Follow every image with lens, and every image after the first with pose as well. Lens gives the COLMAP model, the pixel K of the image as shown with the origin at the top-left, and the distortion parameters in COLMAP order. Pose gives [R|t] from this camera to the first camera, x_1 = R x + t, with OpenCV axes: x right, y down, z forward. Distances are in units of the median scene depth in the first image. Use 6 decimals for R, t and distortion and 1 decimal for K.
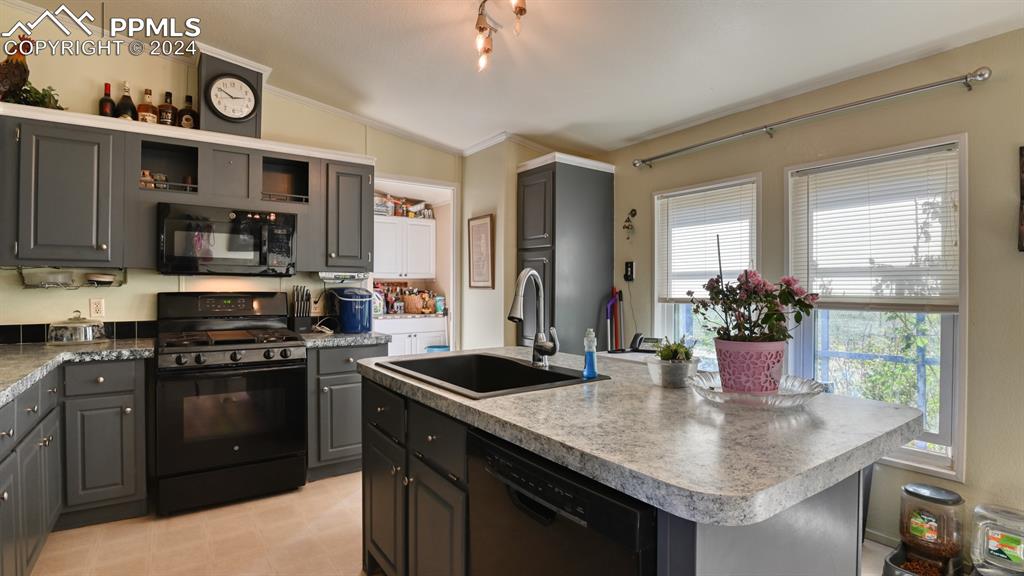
lens RADIAL K [[491.3, 0, 512.0], [0, 491.3, 288.0], [0, 0, 1]] dist [-0.018938, -0.000409]
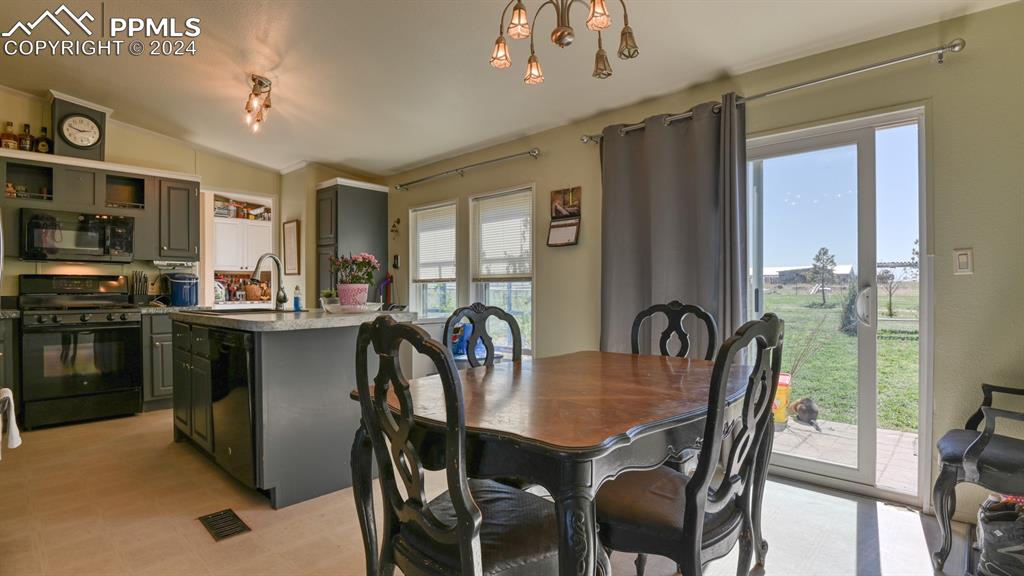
lens RADIAL K [[500.7, 0, 512.9], [0, 500.7, 291.5], [0, 0, 1]] dist [-0.024208, -0.000557]
pose [[0.979559, -0.006355, 0.201059, 0.301802], [0.006044, 0.999979, 0.002160, 0.055675], [-0.201069, -0.000901, 0.979577, -0.533580]]
